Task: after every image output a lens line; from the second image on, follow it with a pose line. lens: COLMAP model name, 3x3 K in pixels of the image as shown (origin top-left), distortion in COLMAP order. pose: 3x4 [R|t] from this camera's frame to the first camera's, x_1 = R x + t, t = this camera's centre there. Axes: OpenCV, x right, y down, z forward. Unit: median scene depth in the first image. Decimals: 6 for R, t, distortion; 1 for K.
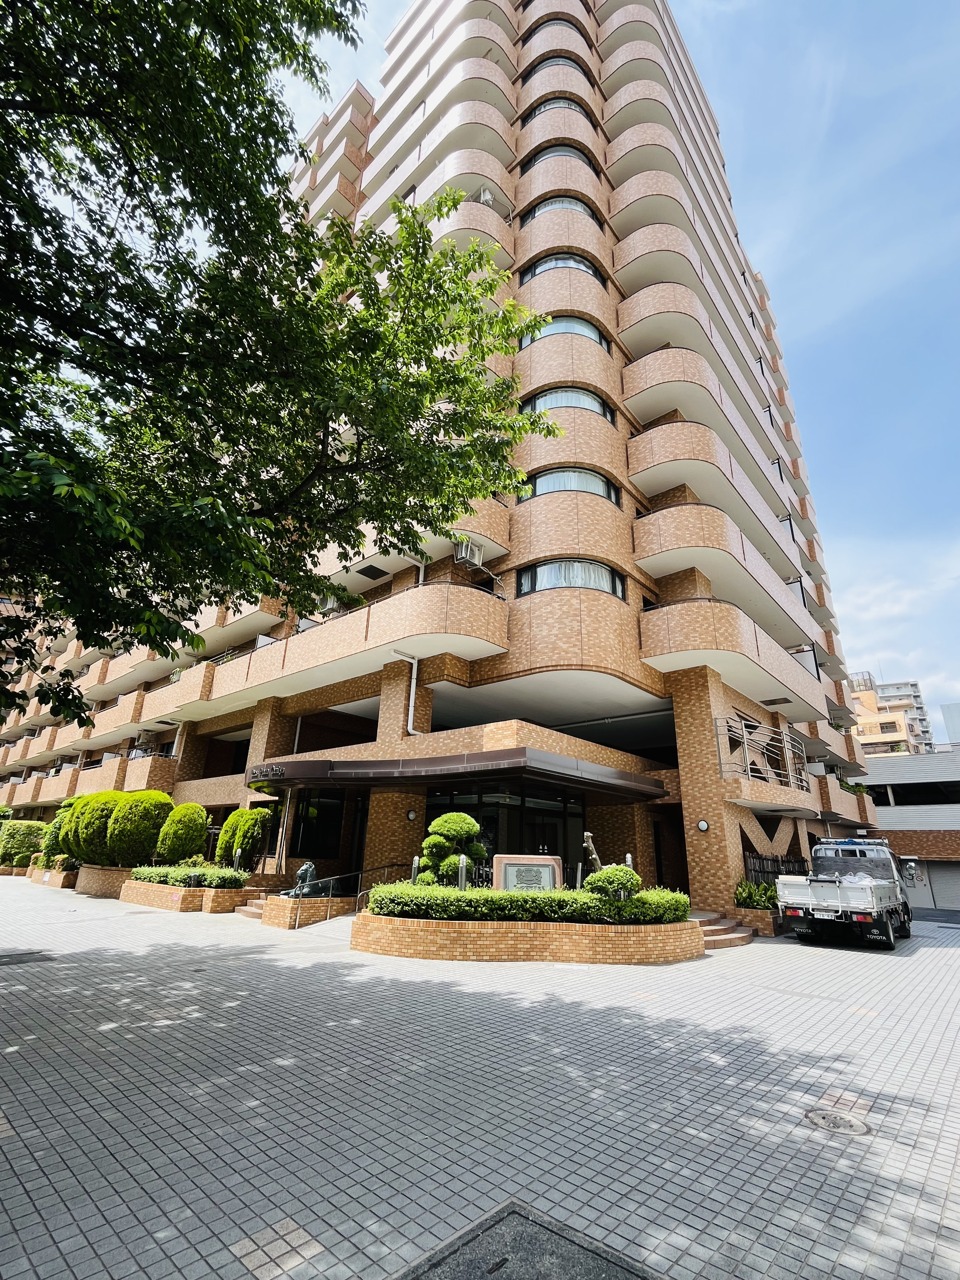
lens RADIAL K [[566.4, 0, 478.4], [0, 566.4, 647.1], [0, 0, 1]] dist [0.001213, -0.000075]
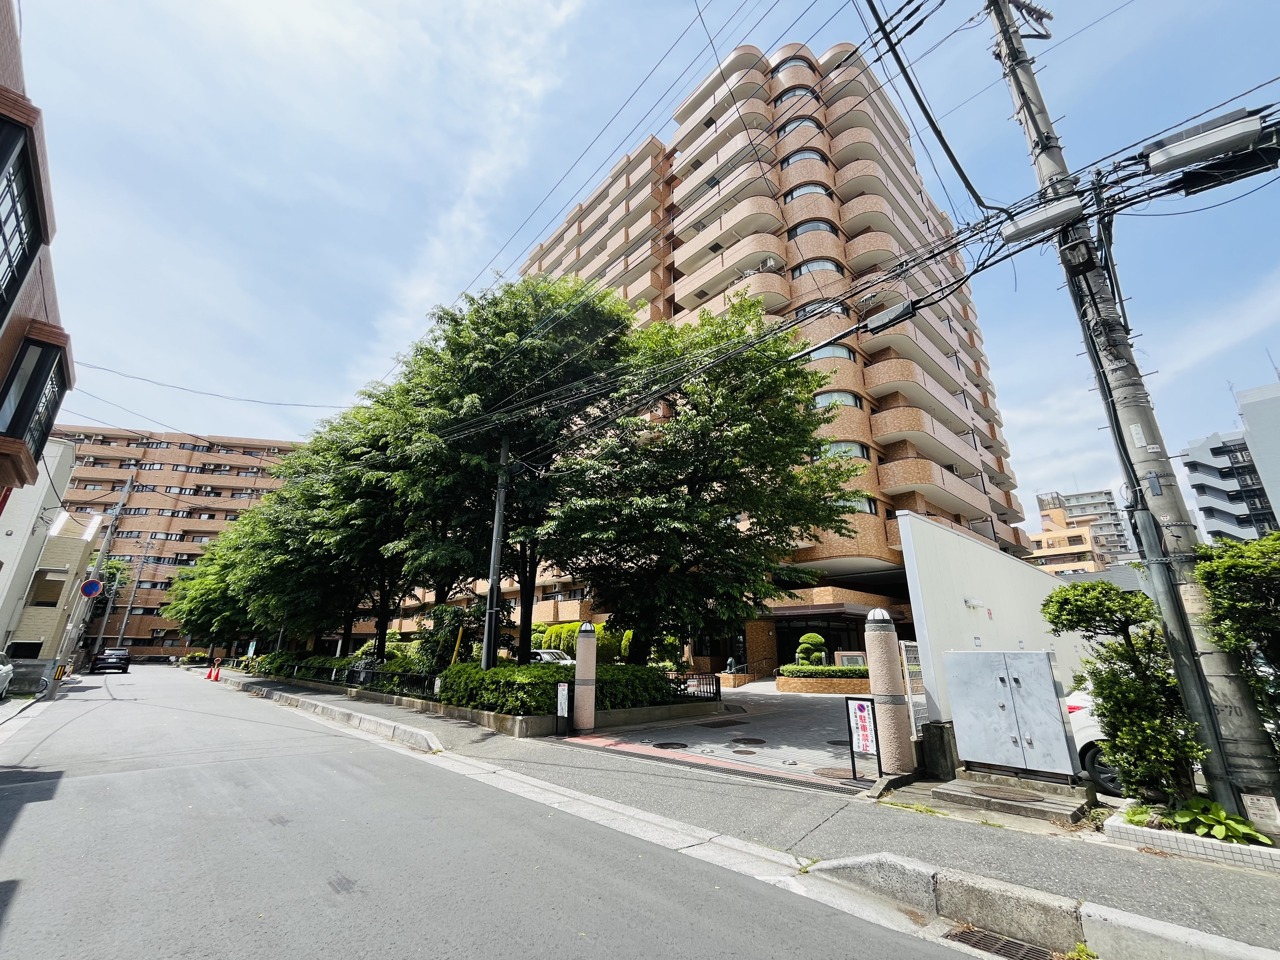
lens RADIAL K [[519.3, 0, 644.0], [0, 519.3, 473.8], [0, 0, 1]] dist [-0.000640, 0.000052]
pose [[0.994573, -0.053809, -0.089051, -0.379041], [0.055040, 0.998419, 0.011420, -0.307116], [0.088295, -0.016260, 0.995962, -0.842895]]
